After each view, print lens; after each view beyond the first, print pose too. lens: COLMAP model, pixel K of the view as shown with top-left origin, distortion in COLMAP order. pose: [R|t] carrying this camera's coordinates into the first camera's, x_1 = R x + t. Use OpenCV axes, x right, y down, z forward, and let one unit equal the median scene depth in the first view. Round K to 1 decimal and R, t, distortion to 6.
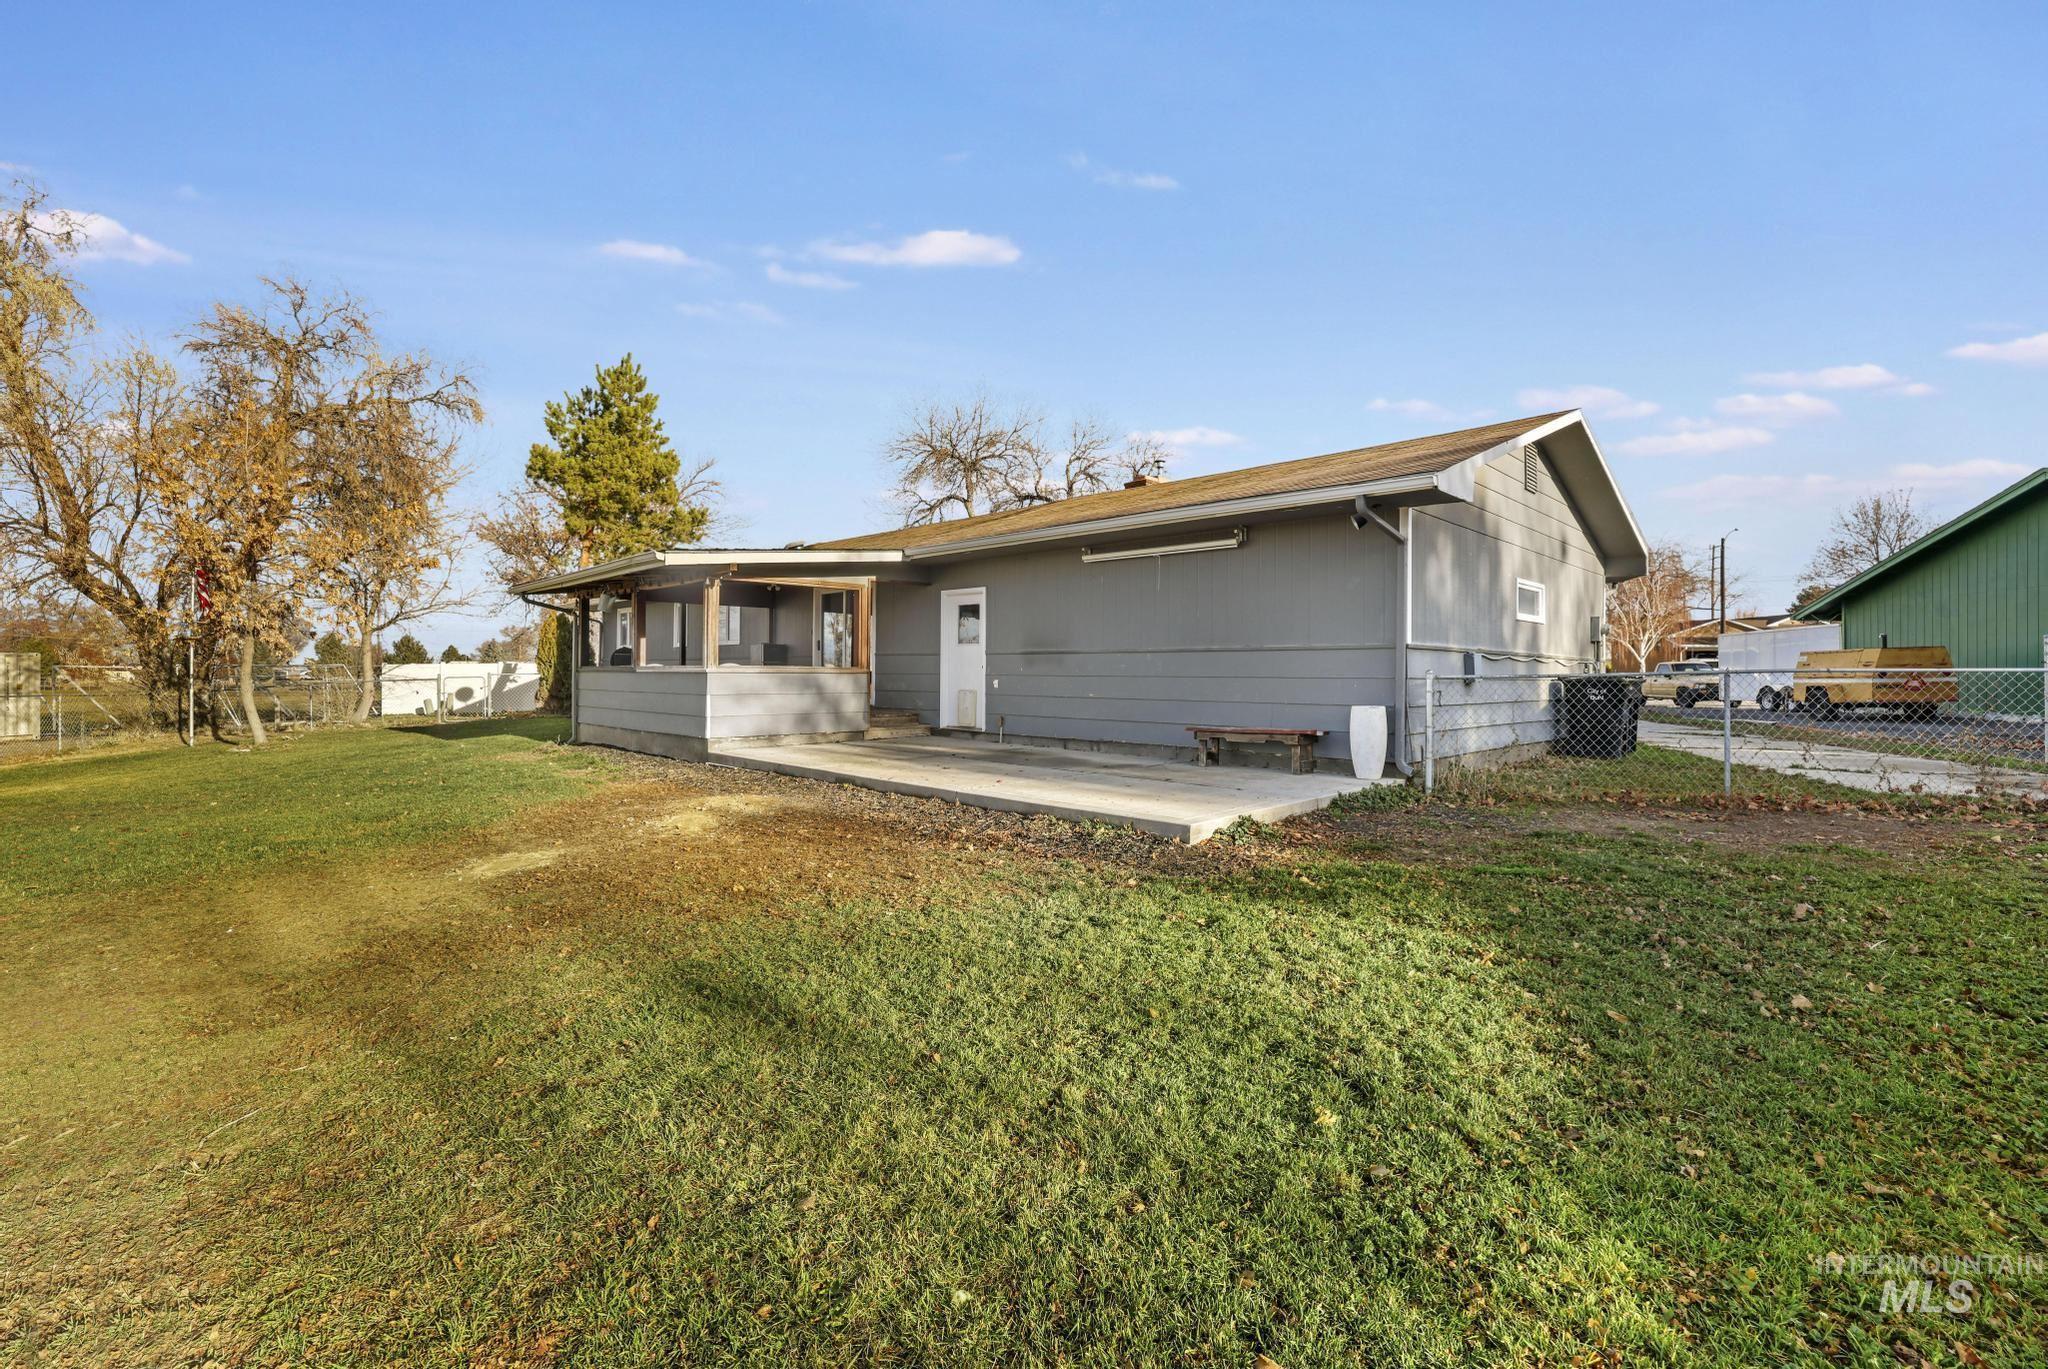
lens RADIAL K [[902.1, 0, 1010.5], [0, 902.1, 673.9], [0, 0, 1]] dist [-0.036983, 0.011872]
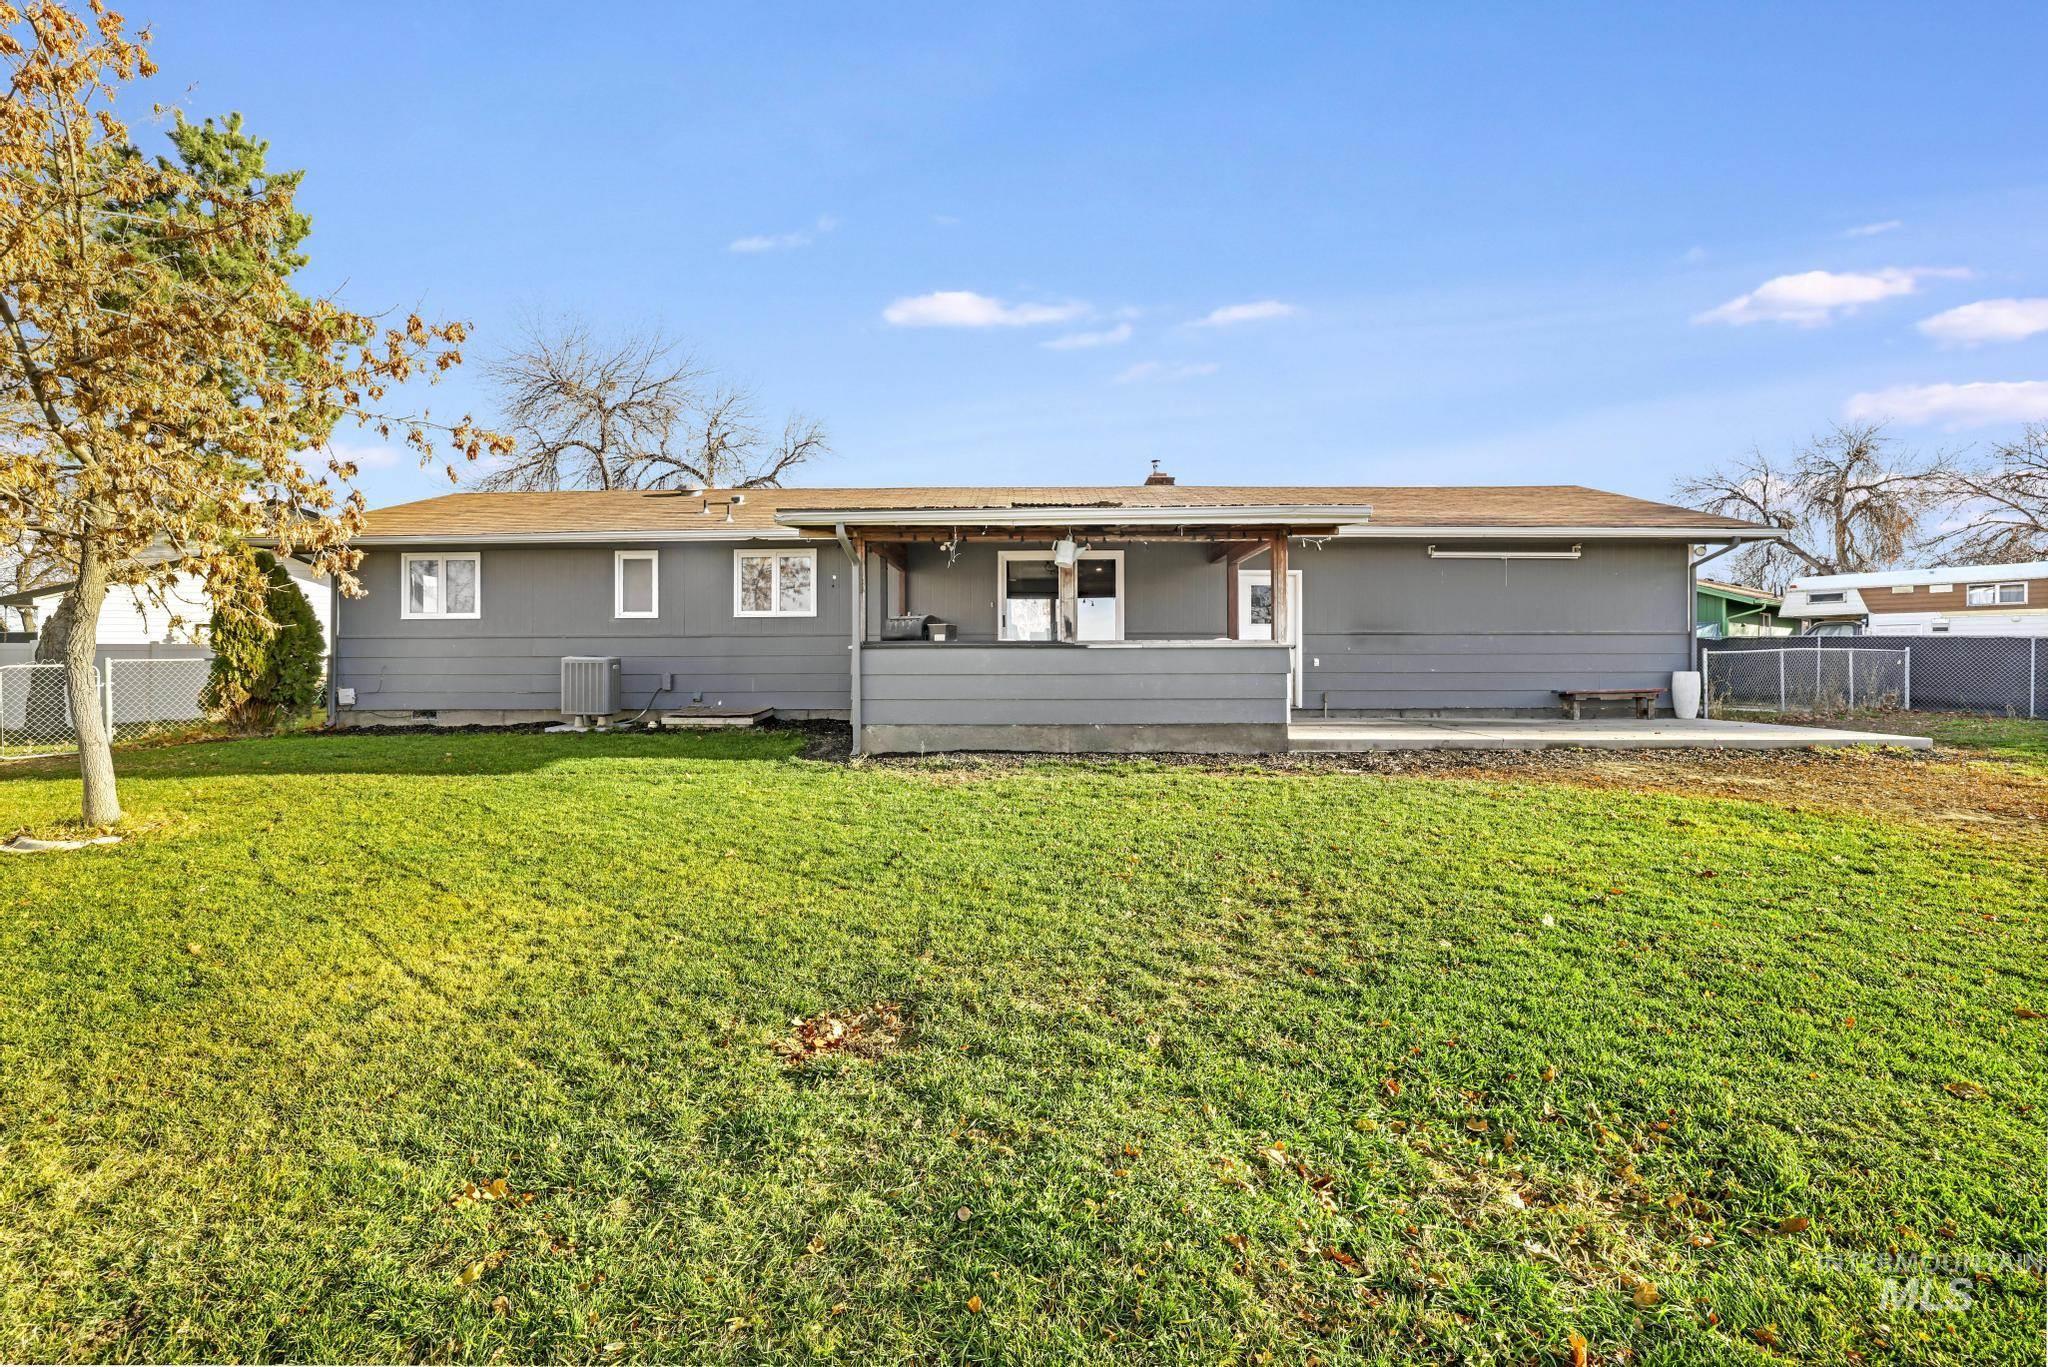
lens RADIAL K [[902.1, 0, 1010.5], [0, 902.1, 672.9], [0, 0, 1]] dist [-0.036983, 0.011872]
pose [[0.720226, -0.009553, 0.693674, -1.074609], [0.006536, 0.999954, 0.006985, 0.014789], [-0.693709, -0.000497, 0.720255, 0.509678]]
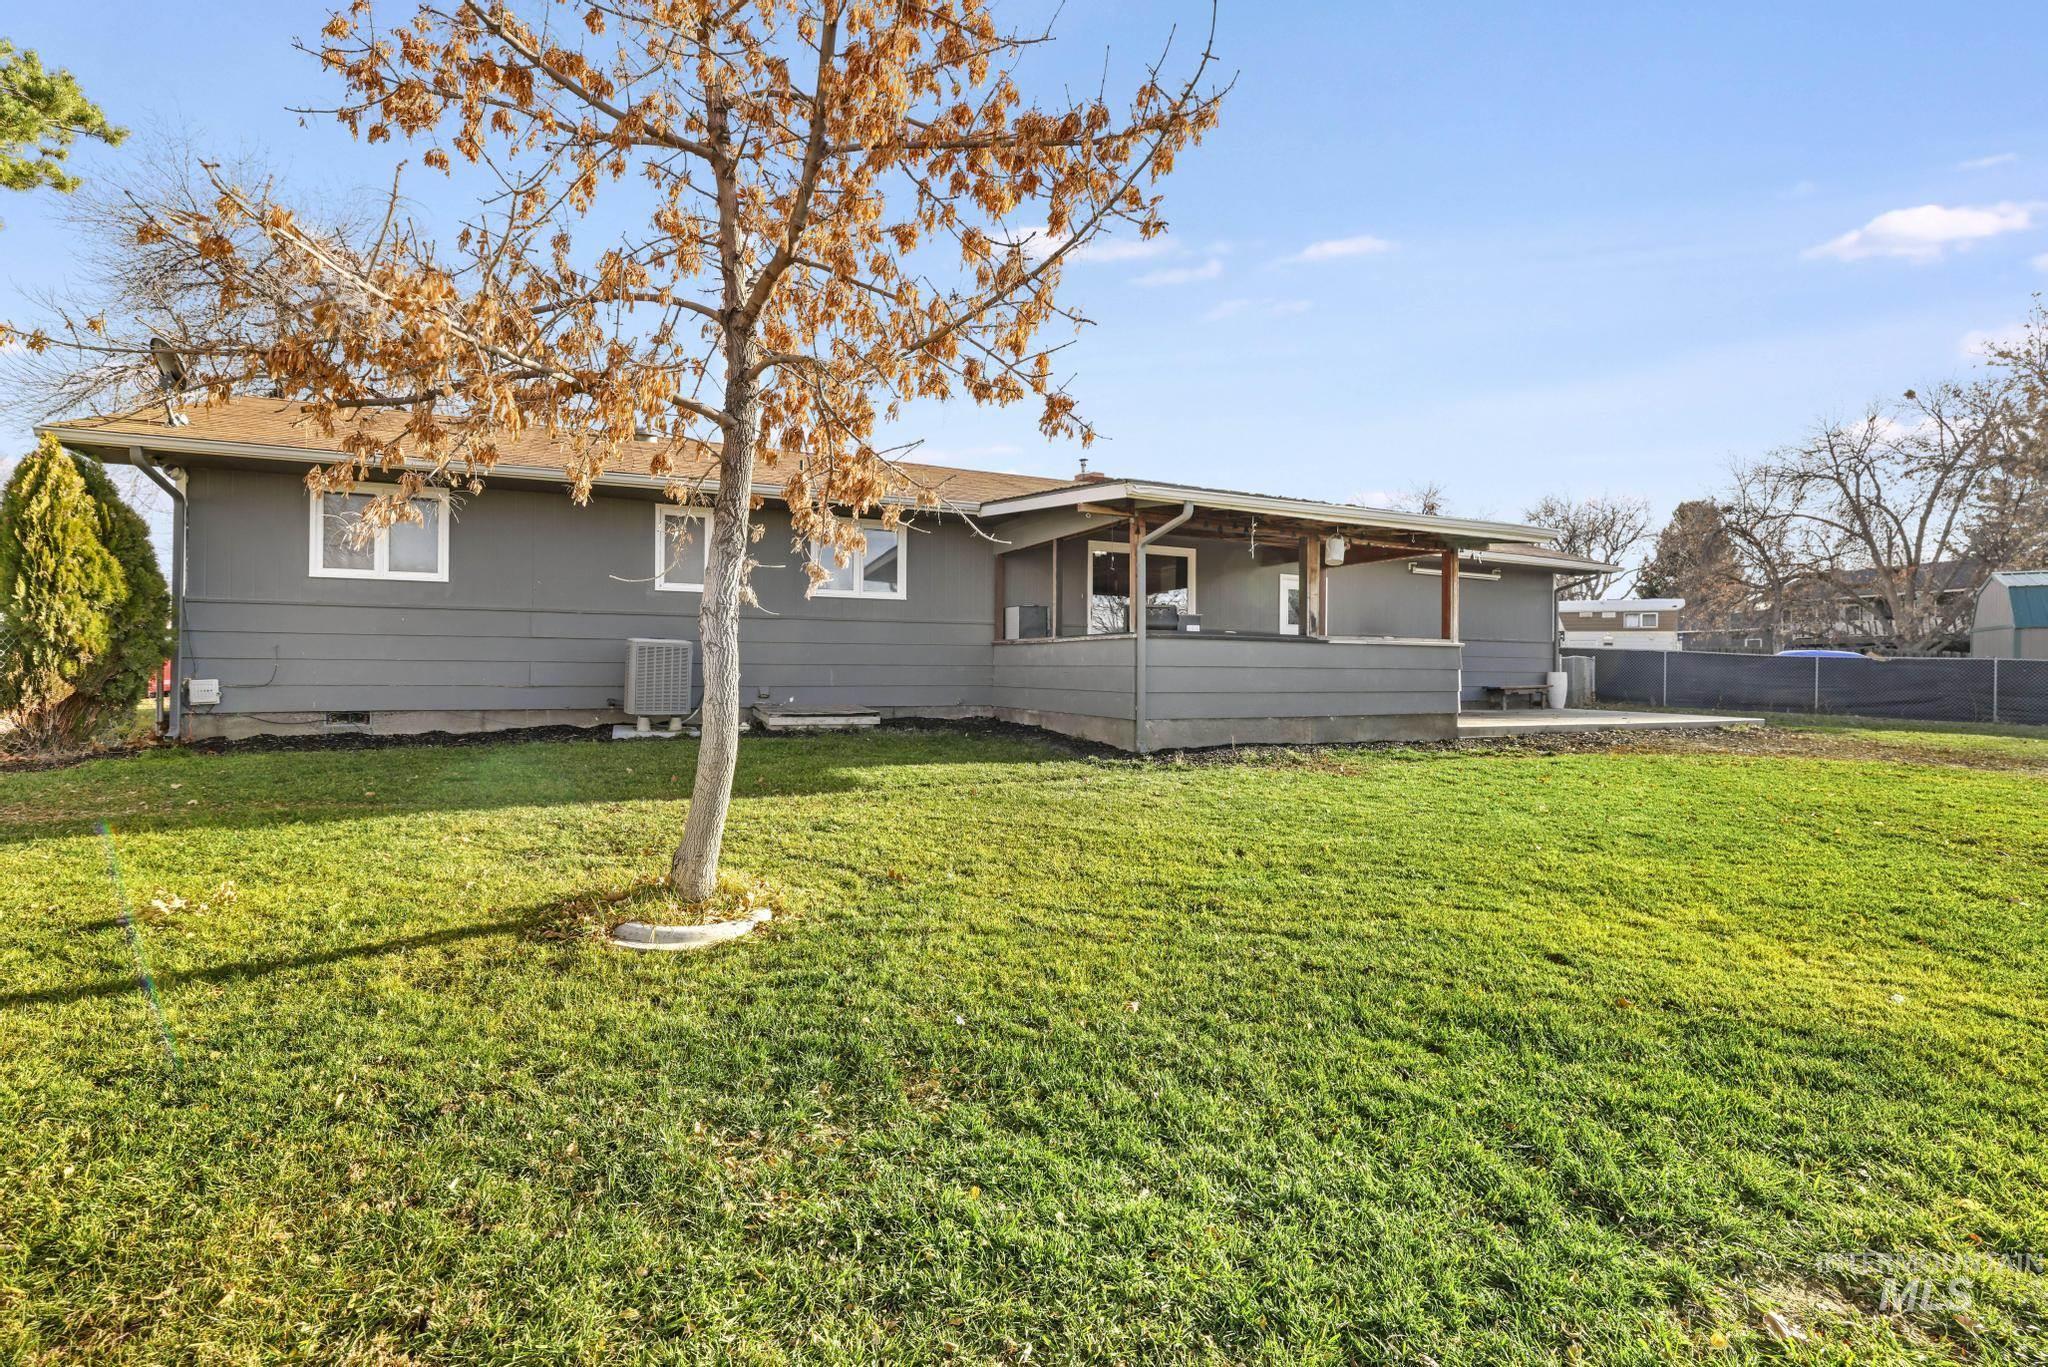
lens RADIAL K [[916.5, 0, 1019.9], [0, 916.5, 672.2], [0, 0, 1]] dist [-0.025297, 0.000914]
pose [[0.336698, -0.004230, 0.941603, -1.371166], [-0.006369, 0.999957, 0.006770, 0.022048], [-0.941591, -0.008277, 0.336656, 1.036538]]
